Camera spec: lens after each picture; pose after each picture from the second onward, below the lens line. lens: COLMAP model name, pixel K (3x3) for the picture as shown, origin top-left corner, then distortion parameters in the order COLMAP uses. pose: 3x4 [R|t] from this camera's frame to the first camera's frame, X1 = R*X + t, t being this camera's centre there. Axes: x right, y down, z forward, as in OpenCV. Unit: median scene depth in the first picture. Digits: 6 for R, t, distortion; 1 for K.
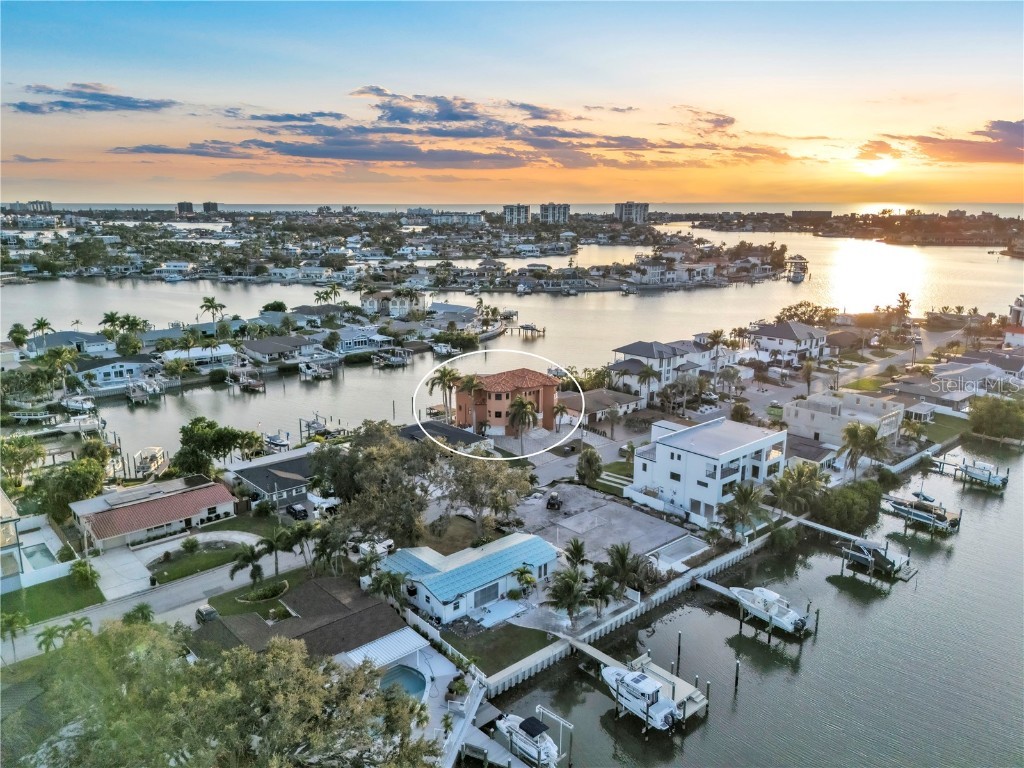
lens RADIAL K [[750.1, 0, 505.0], [0, 750.1, 393.6], [0, 0, 1]] dist [0.068142, -0.076008]
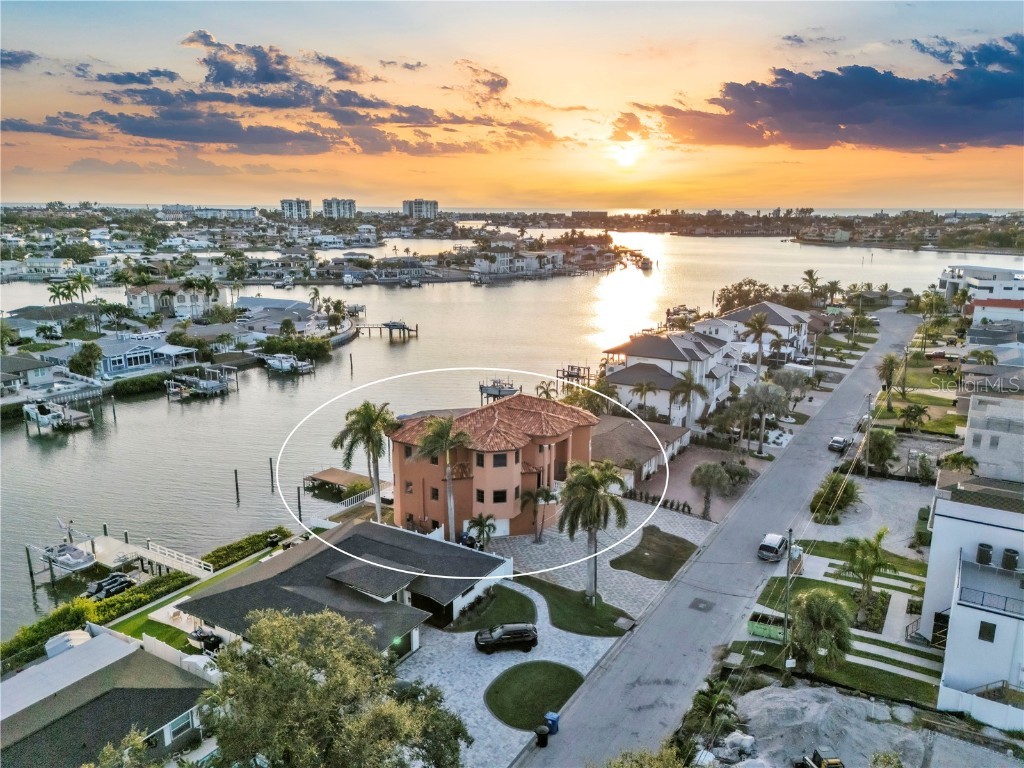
lens RADIAL K [[750.1, 0, 513.6], [0, 750.1, 390.5], [0, 0, 1]] dist [0.068142, -0.076008]
pose [[0.955086, -0.063502, 0.289446, -0.063121], [0.065611, 0.997842, 0.002421, -0.018623], [-0.288975, 0.016678, 0.957191, 0.250236]]
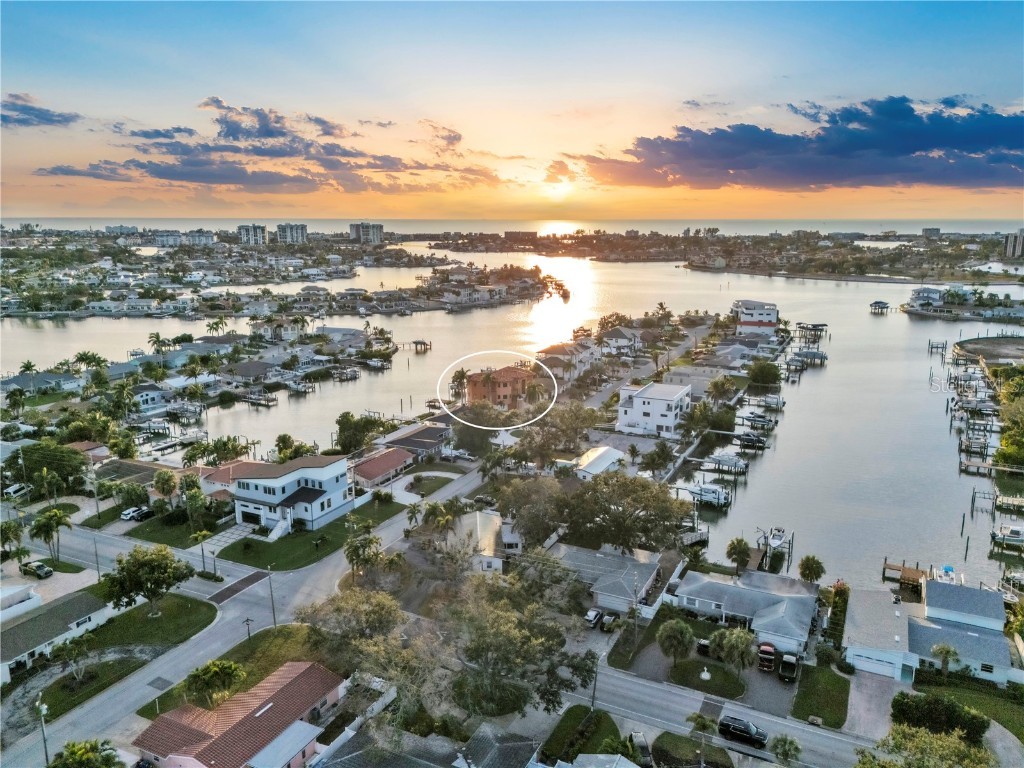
lens RADIAL K [[750.1, 0, 510.4], [0, 750.1, 389.3], [0, 0, 1]] dist [0.068142, -0.076008]
pose [[0.926361, -0.084211, 0.367103, -0.260919], [0.093142, 0.995631, -0.006649, 0.011136], [-0.364939, 0.040352, 0.930157, -0.199905]]
